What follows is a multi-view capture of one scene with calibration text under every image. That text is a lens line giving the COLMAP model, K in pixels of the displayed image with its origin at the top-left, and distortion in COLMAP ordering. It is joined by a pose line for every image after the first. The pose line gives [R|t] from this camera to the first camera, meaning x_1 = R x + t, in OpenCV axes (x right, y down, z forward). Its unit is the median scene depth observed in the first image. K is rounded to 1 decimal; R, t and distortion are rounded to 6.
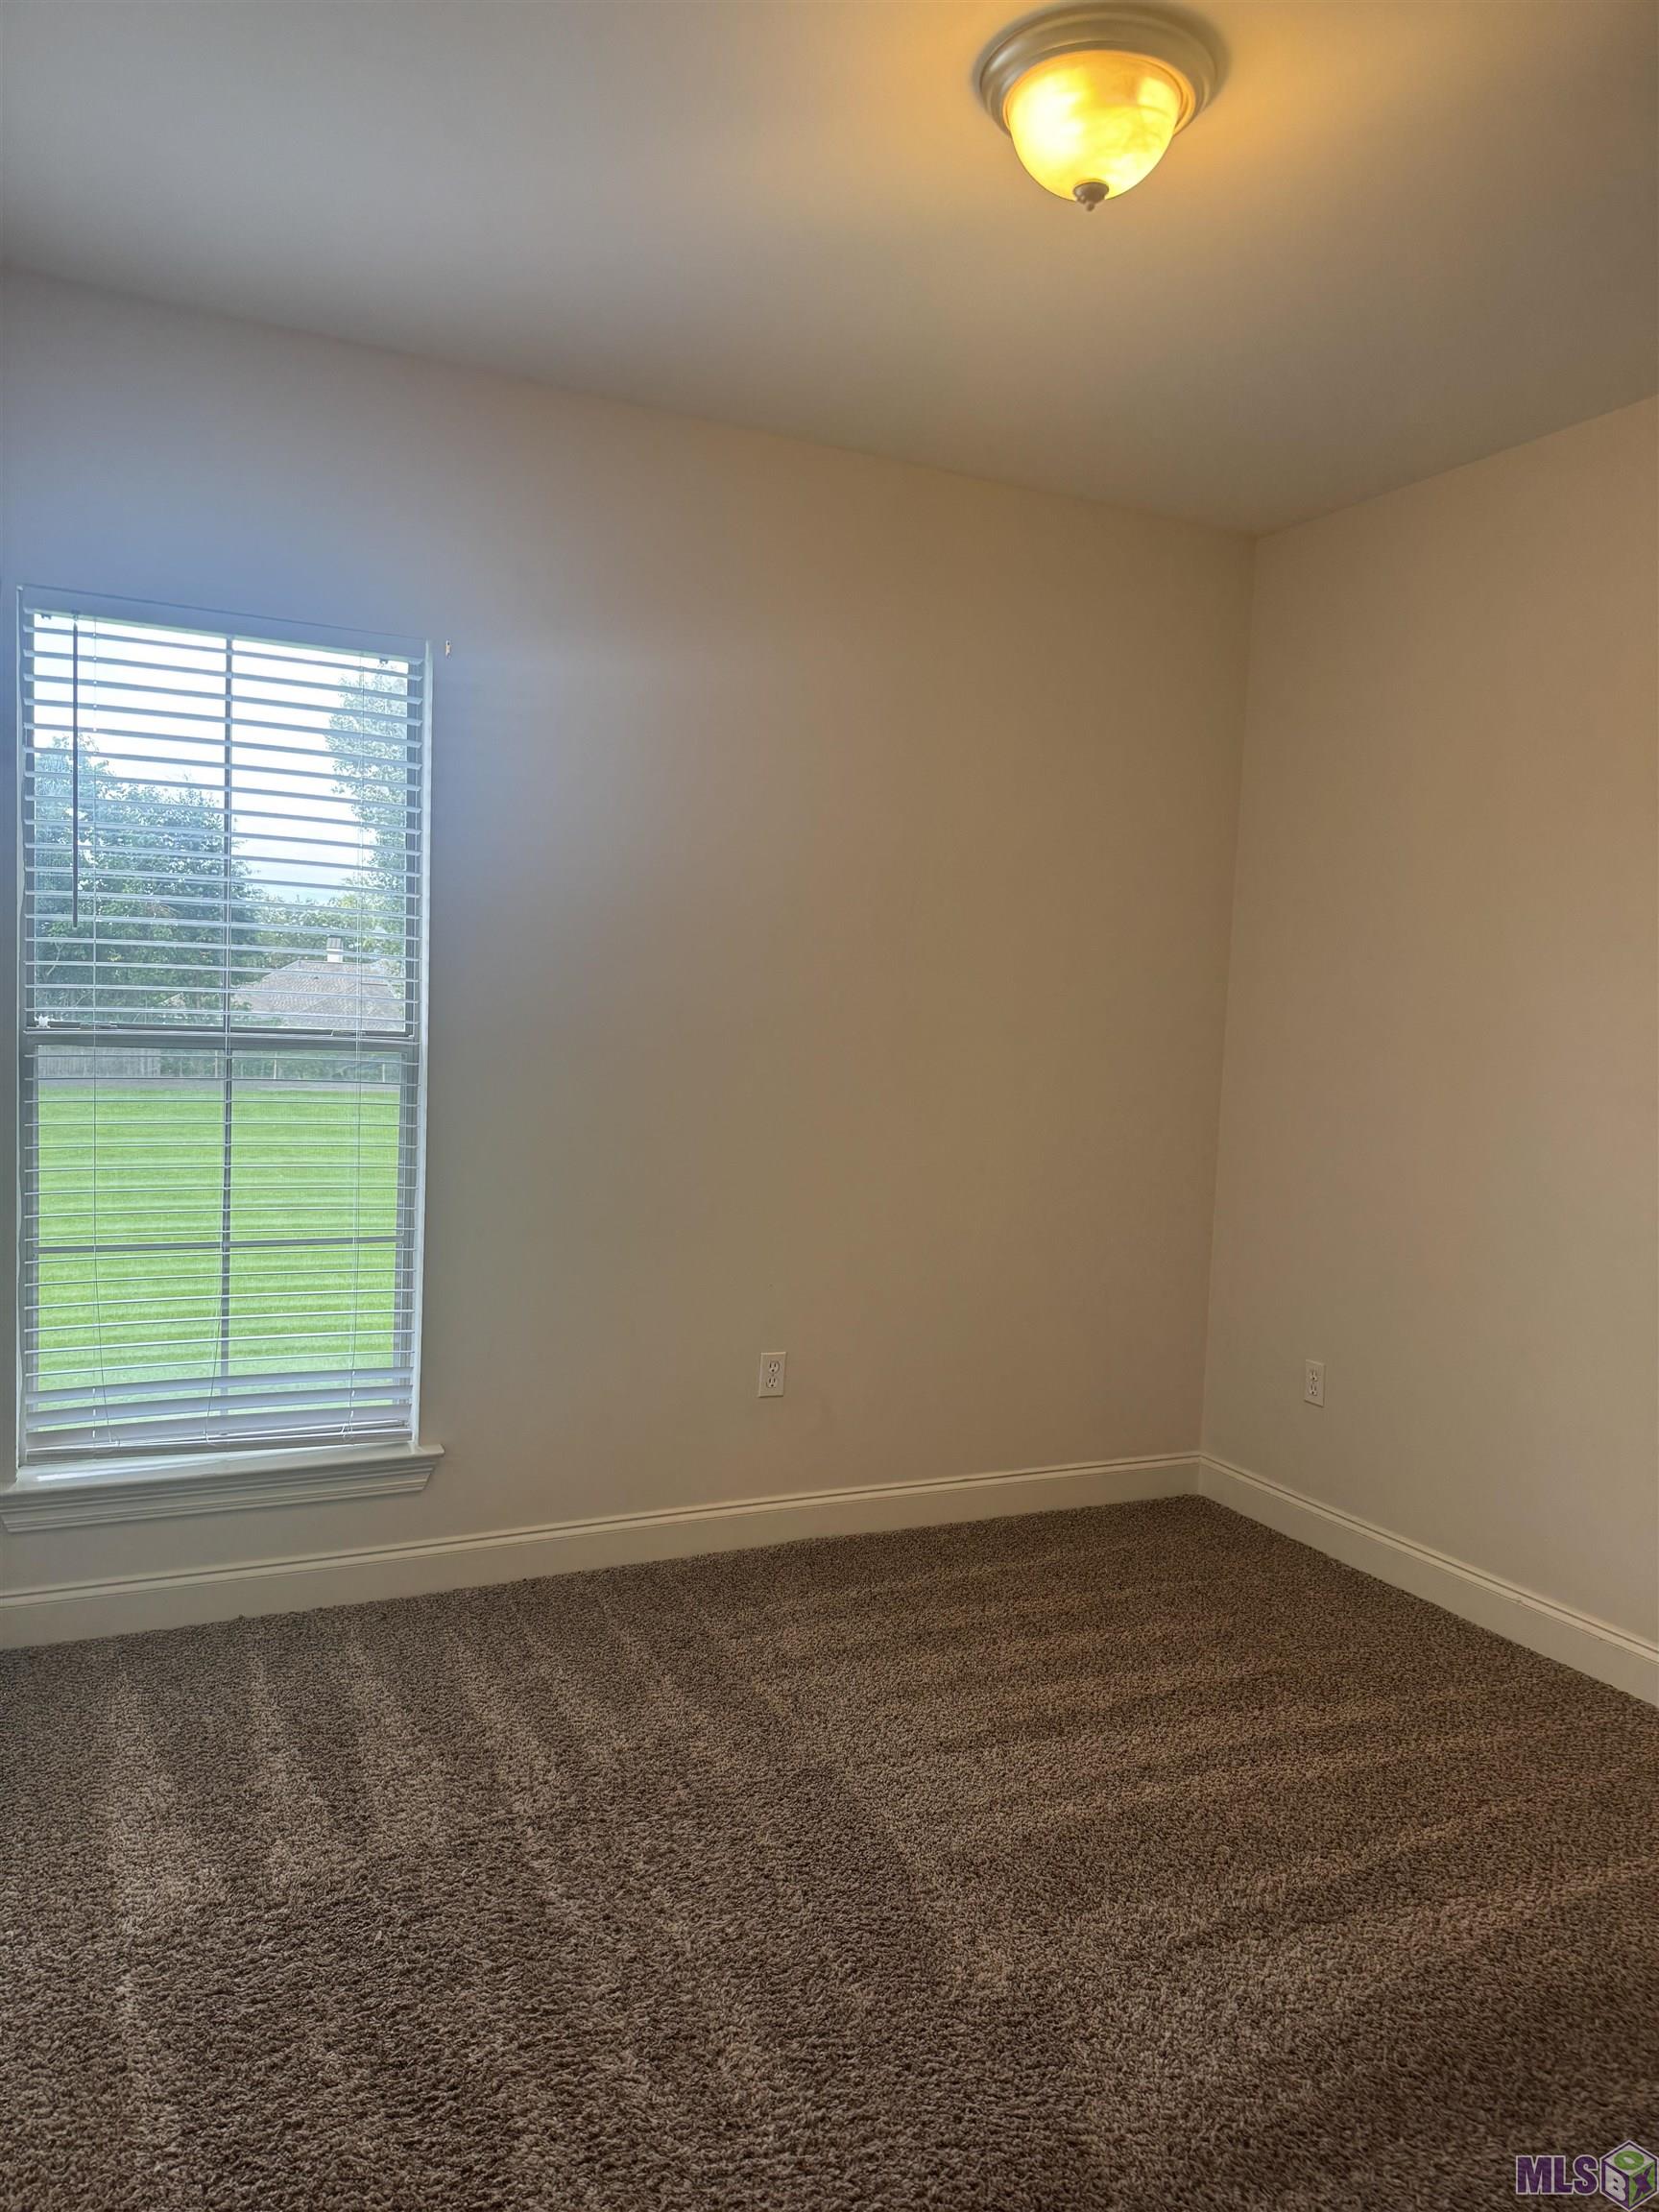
lens RADIAL K [[1574.4, 0, 829.5], [0, 1574.4, 1106.0], [0, 0, 1]] dist [0.051325, -0.053000]
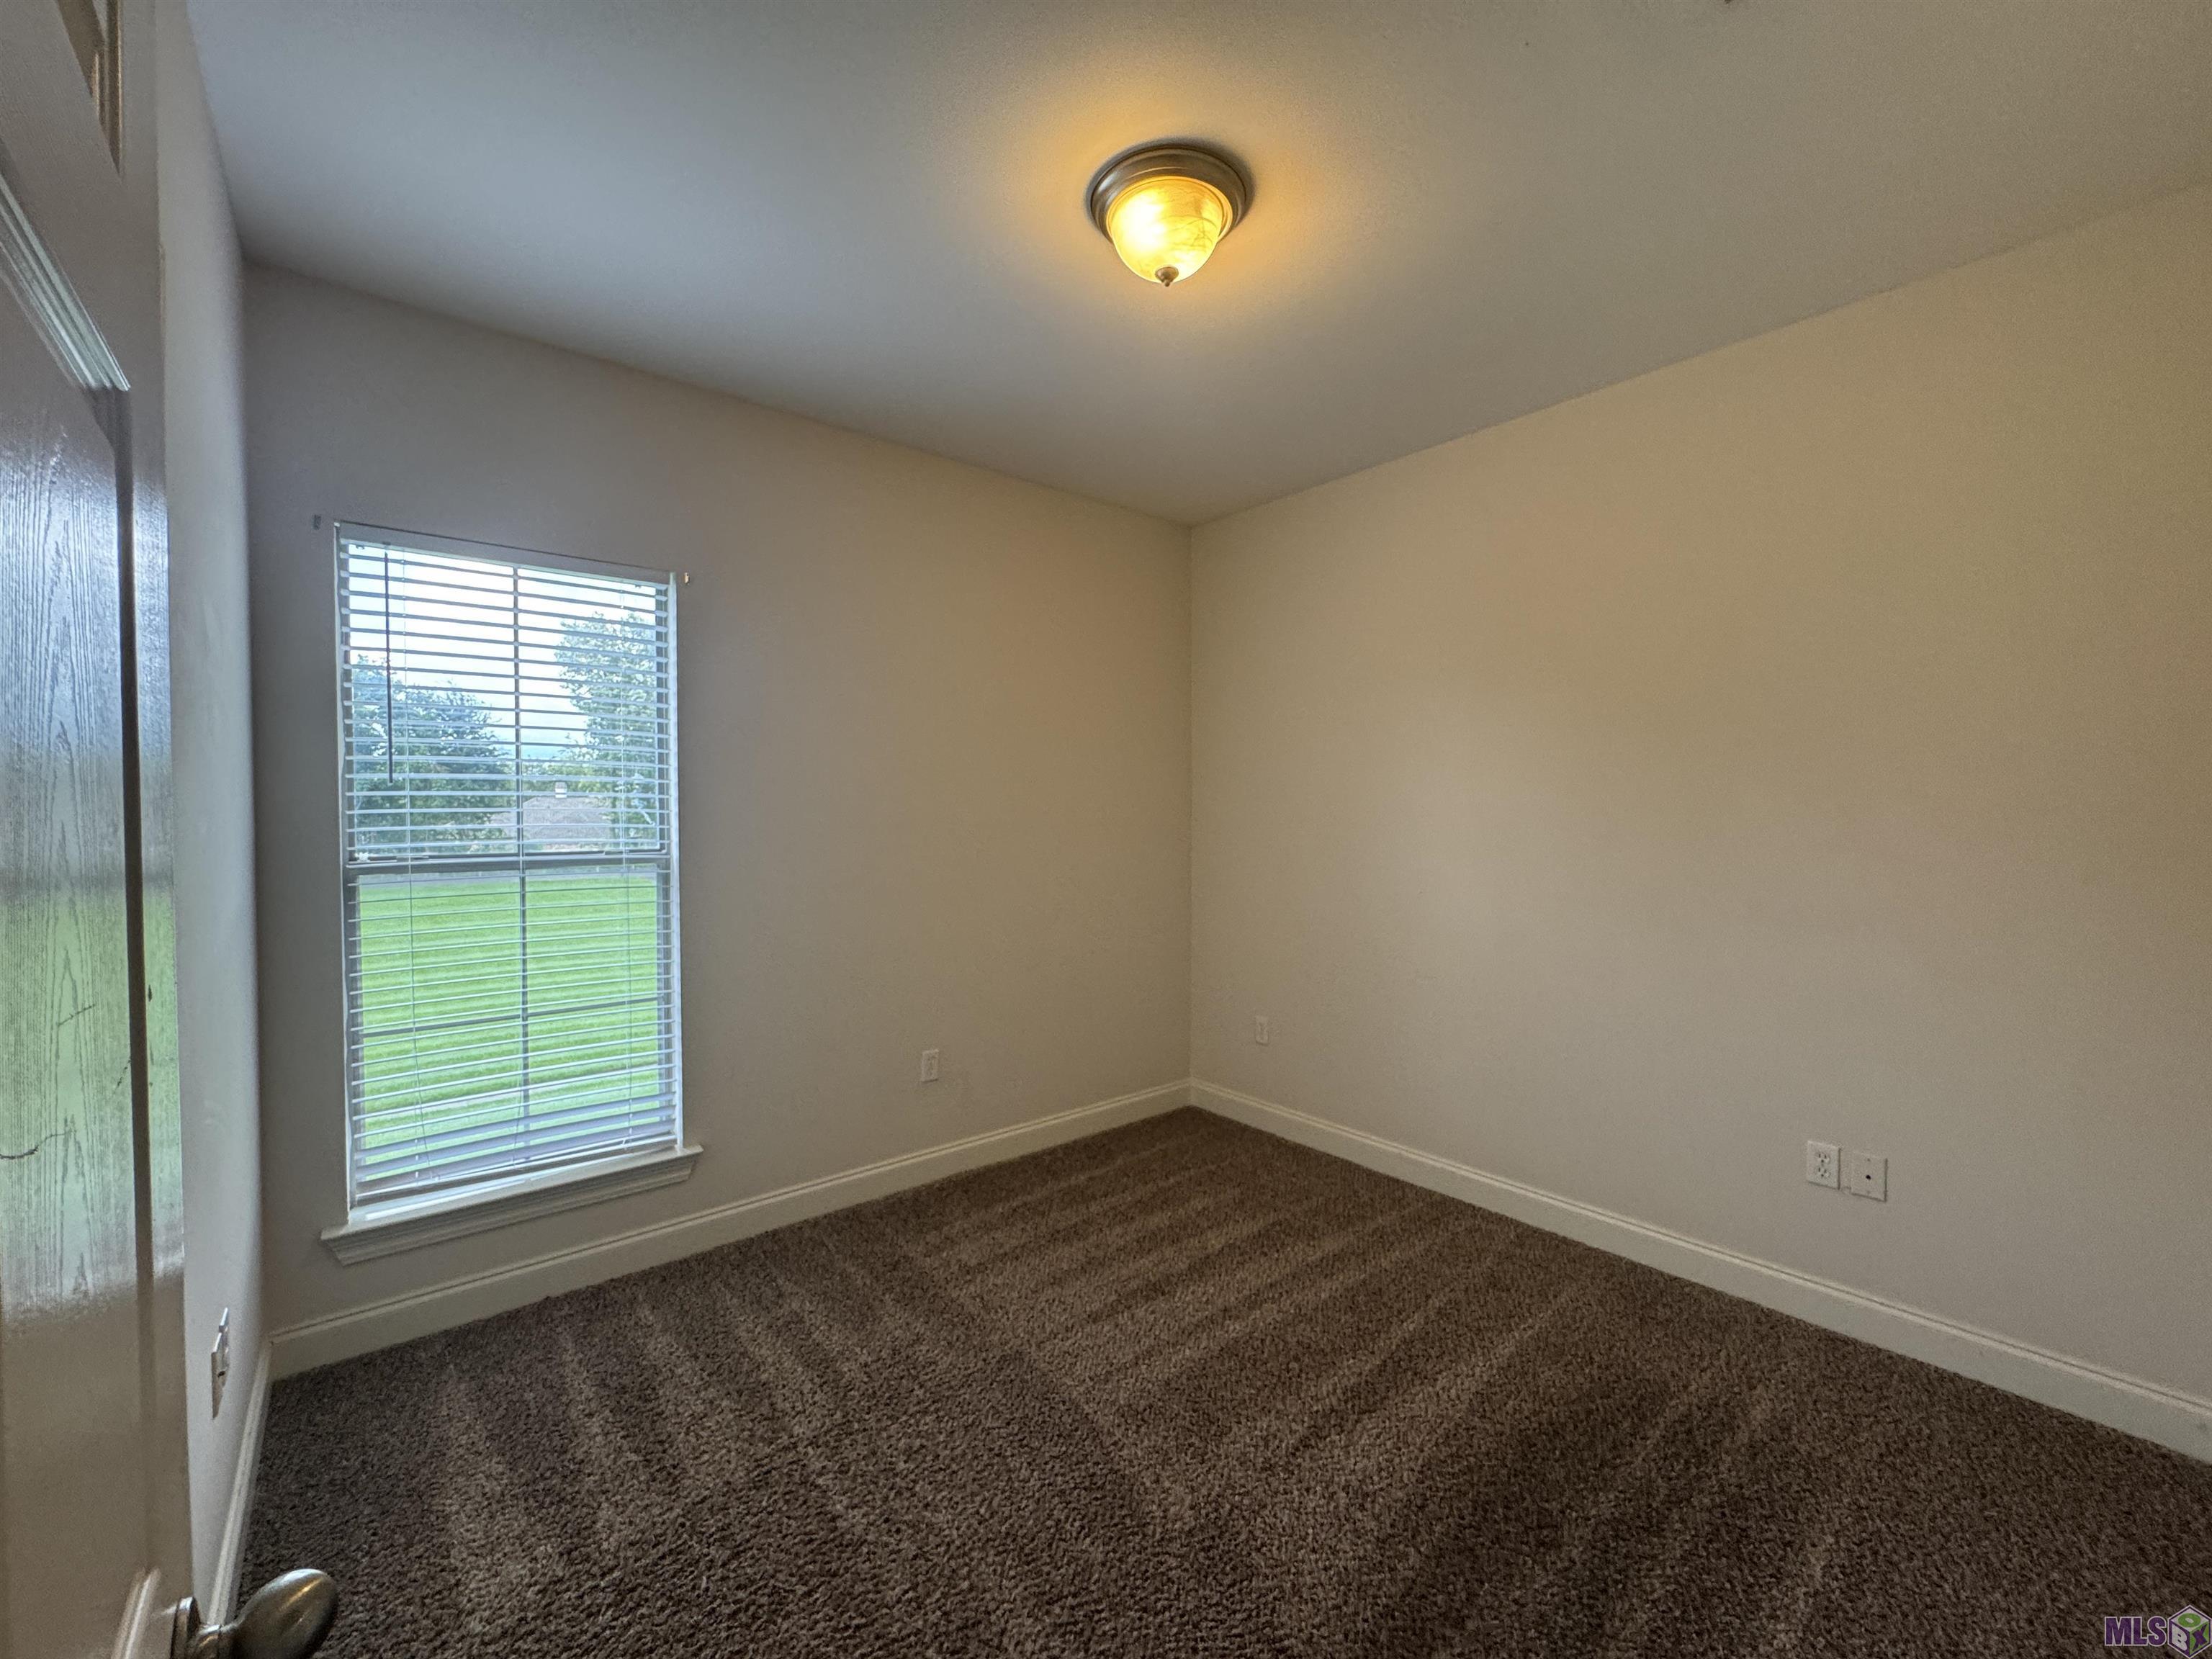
lens RADIAL K [[892.7, 0, 1097.3], [0, 892.7, 822.5], [0, 0, 1]] dist [0.000126, -0.000426]
pose [[0.970544, -0.046203, 0.236452, -0.094989], [0.057085, 0.997592, -0.039381, -0.020321], [-0.234063, 0.051719, 0.970845, 0.171346]]
